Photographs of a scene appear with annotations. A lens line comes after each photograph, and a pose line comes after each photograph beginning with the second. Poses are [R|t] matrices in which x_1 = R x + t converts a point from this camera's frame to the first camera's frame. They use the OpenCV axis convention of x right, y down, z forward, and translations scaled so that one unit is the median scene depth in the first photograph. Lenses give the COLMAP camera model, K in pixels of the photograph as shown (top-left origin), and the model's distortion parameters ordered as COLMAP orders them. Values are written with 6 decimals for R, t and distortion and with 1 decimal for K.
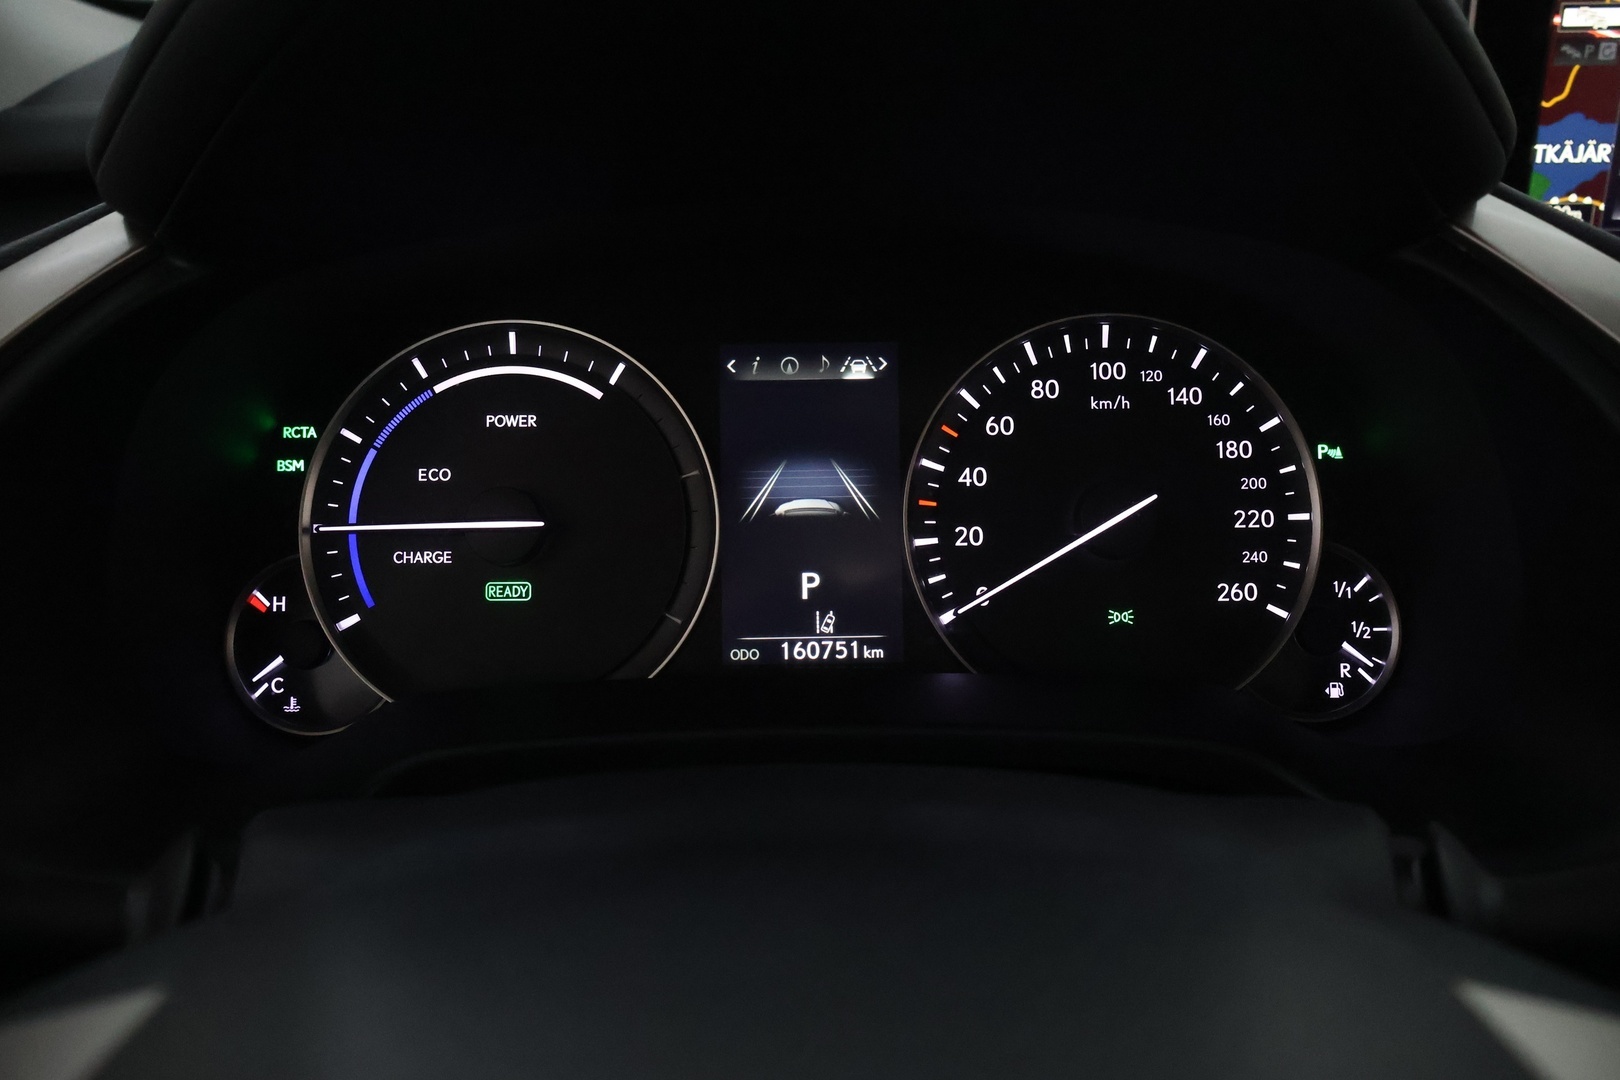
lens RADIAL K [[1391.5, 0, 813.3], [0, 1391.5, 539.3], [0, 0, 1]] dist [-0.001242, 0.002381]
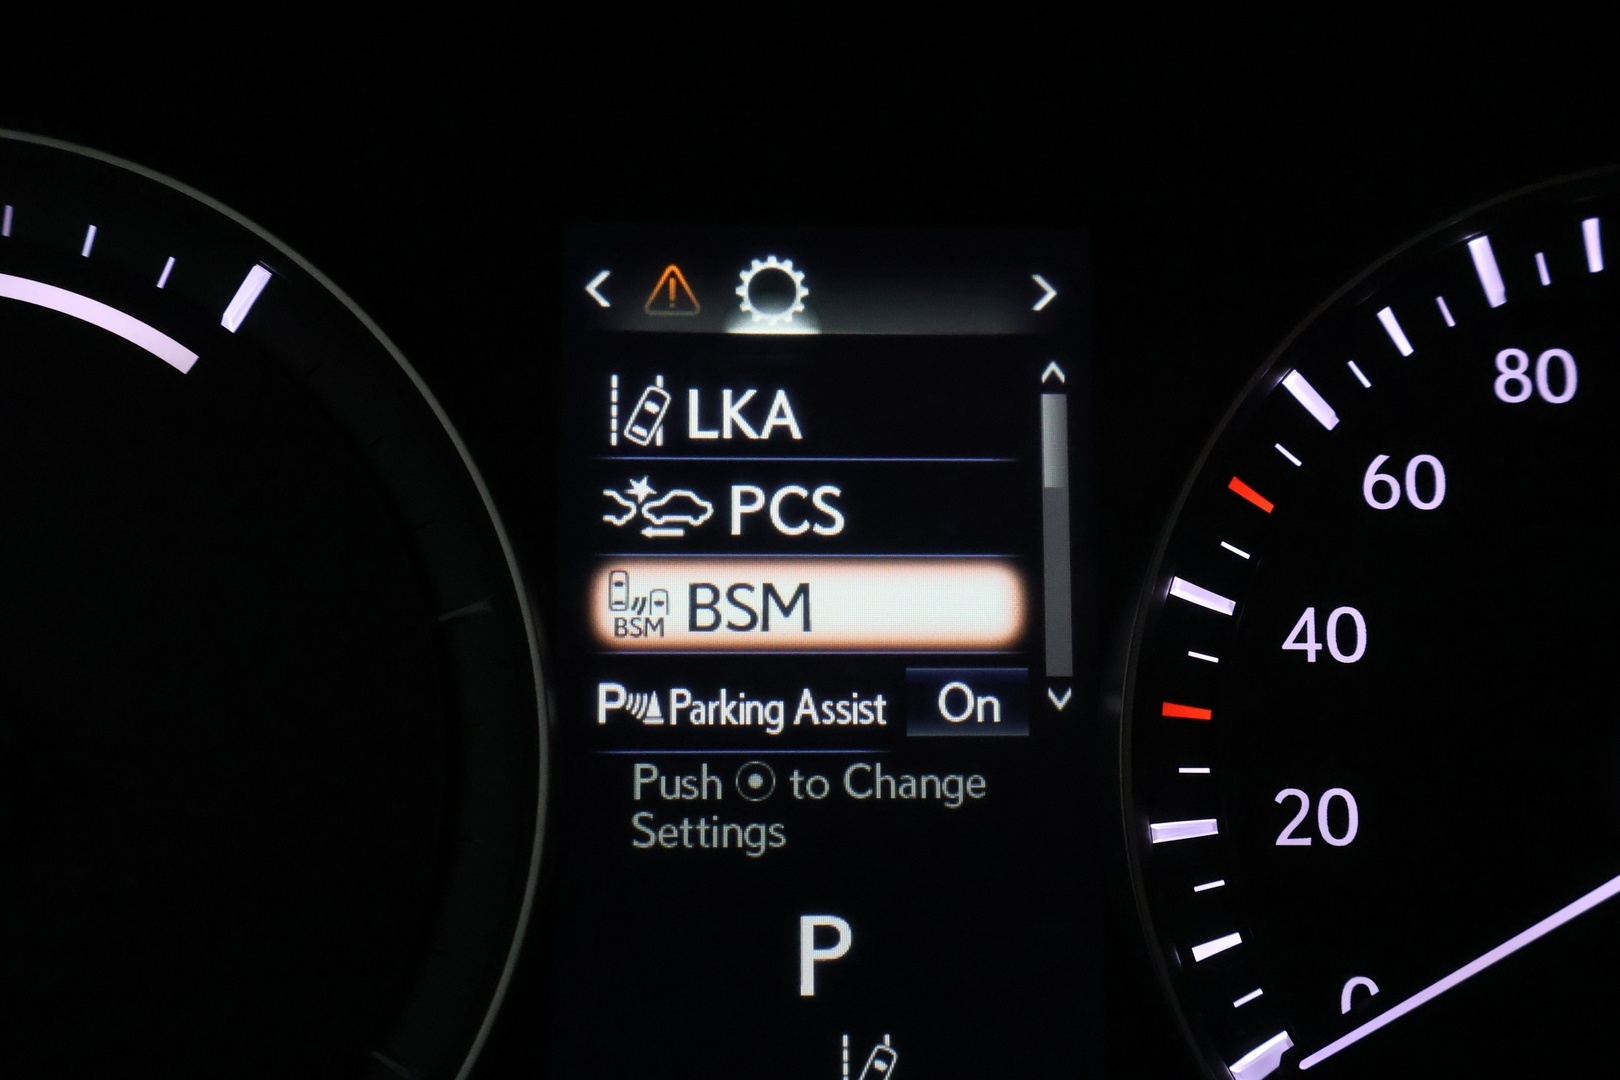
lens RADIAL K [[2099.9, 0, 804.7], [0, 2099.9, 541.3], [0, 0, 1]] dist [0.072348, 0.000000]
pose [[0.998253, 0.020412, 0.055438, -0.036657], [-0.017252, 0.998231, -0.056893, -0.036239], [-0.056501, 0.055837, 0.996840, 0.504333]]
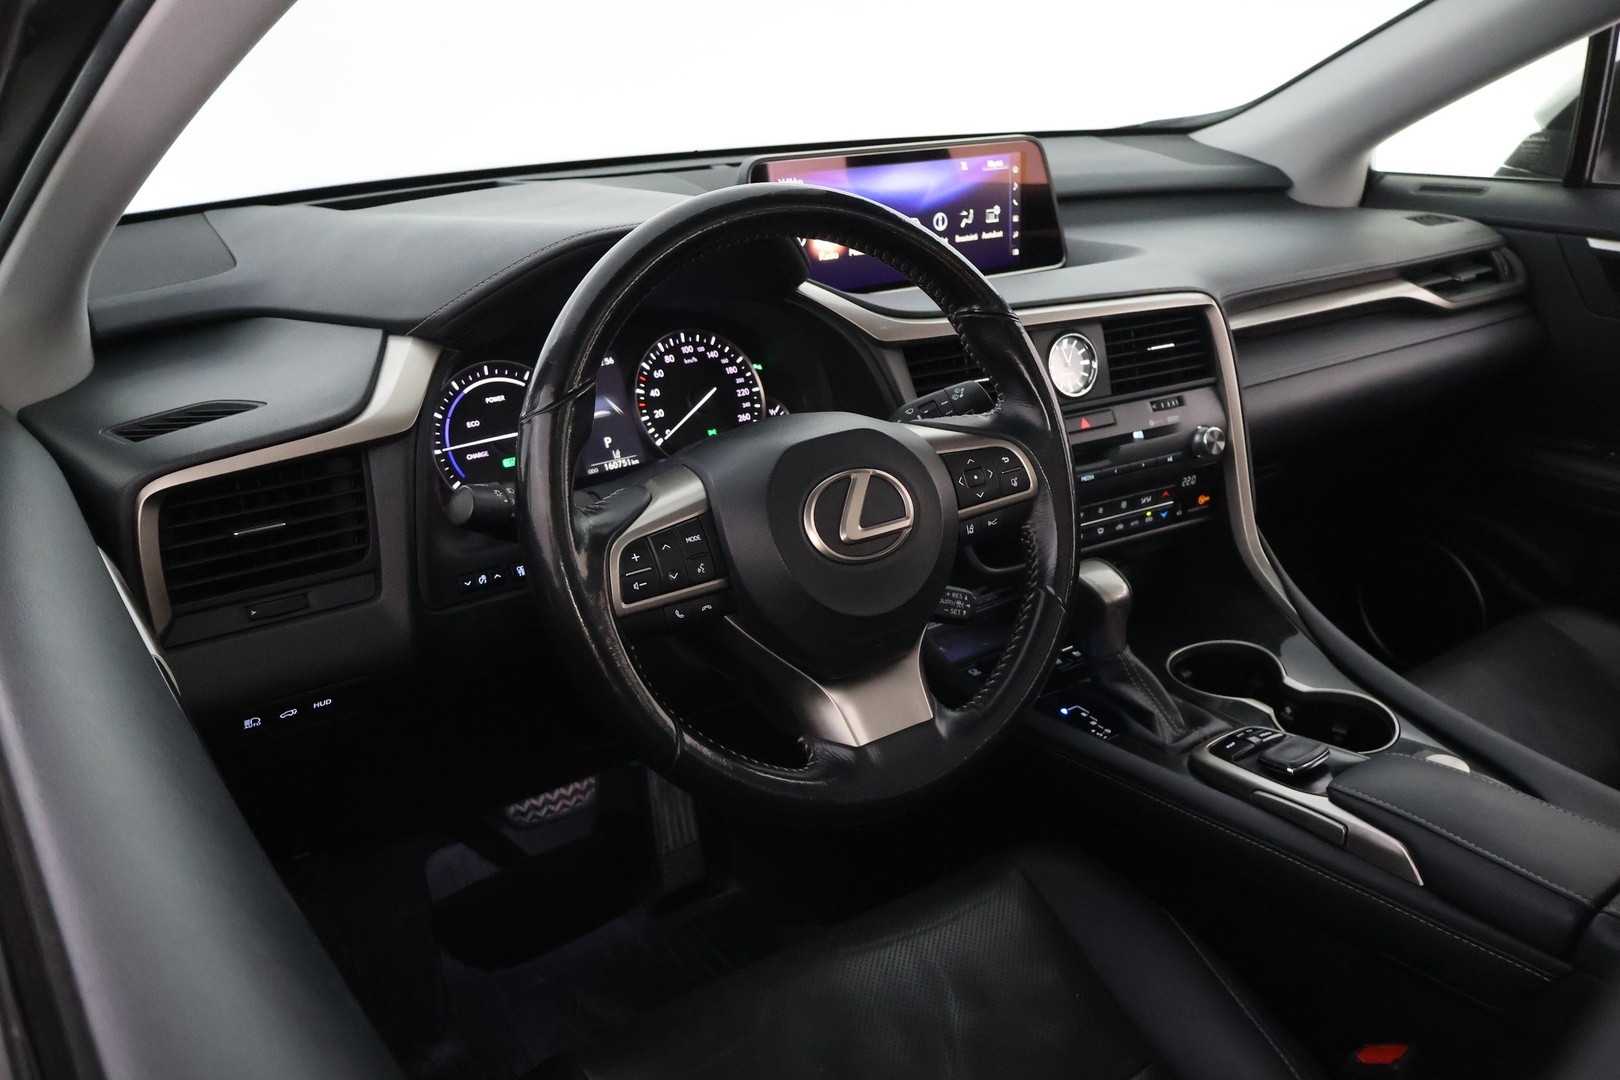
lens RADIAL K [[1391.5, 0, 803.9], [0, 1391.5, 545.7], [0, 0, 1]] dist [-0.001242, 0.002381]
pose [[0.825182, -0.211656, 0.523714, -1.168473], [0.217184, 0.974758, 0.051741, 0.175125], [-0.521446, 0.071047, 0.850321, -1.518231]]
